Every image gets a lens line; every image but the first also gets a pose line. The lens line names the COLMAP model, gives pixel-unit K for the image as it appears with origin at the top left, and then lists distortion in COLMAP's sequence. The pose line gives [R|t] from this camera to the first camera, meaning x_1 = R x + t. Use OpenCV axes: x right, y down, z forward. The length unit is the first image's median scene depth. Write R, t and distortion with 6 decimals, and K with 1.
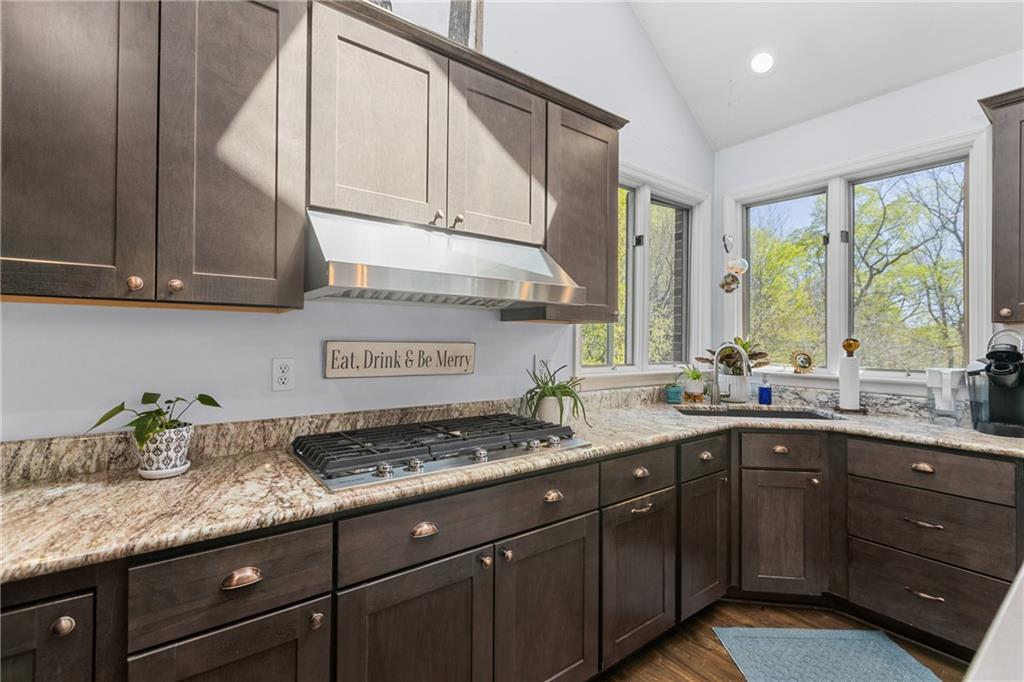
lens RADIAL K [[464.2, 0, 514.0], [0, 464.2, 340.1], [0, 0, 1]] dist [-0.002236, 0.000644]
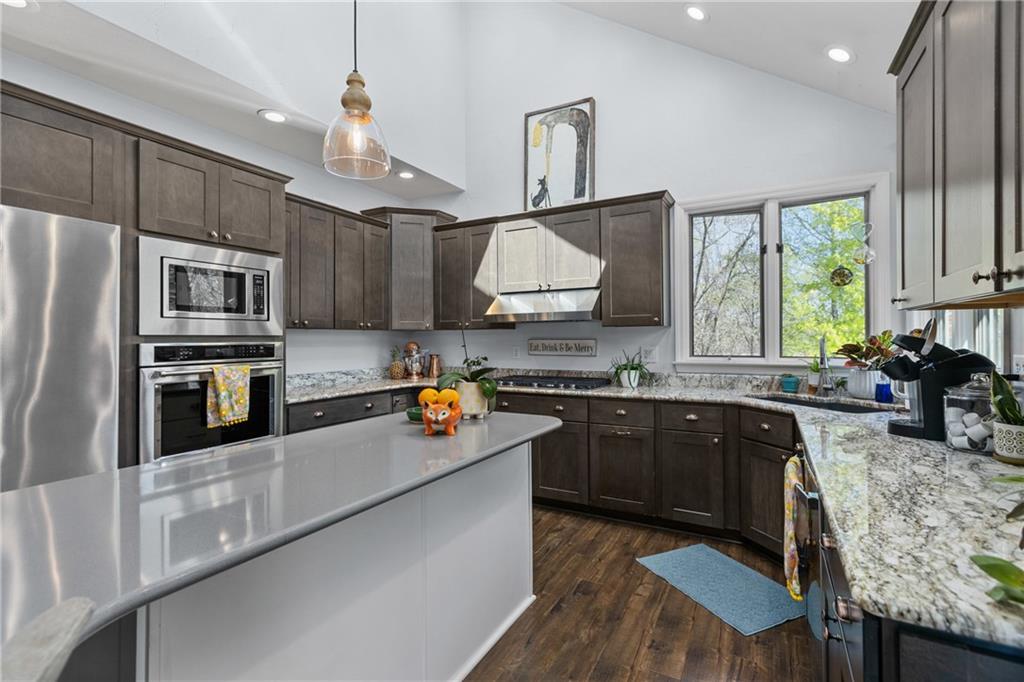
lens RADIAL K [[464.2, 0, 512.4], [0, 464.2, 337.4], [0, 0, 1]] dist [-0.002236, 0.000644]
pose [[0.417873, -0.010151, -0.908449, 1.615509], [0.013487, 0.999897, -0.004969, 0.002159], [0.908405, -0.010176, 0.417966, -0.102035]]
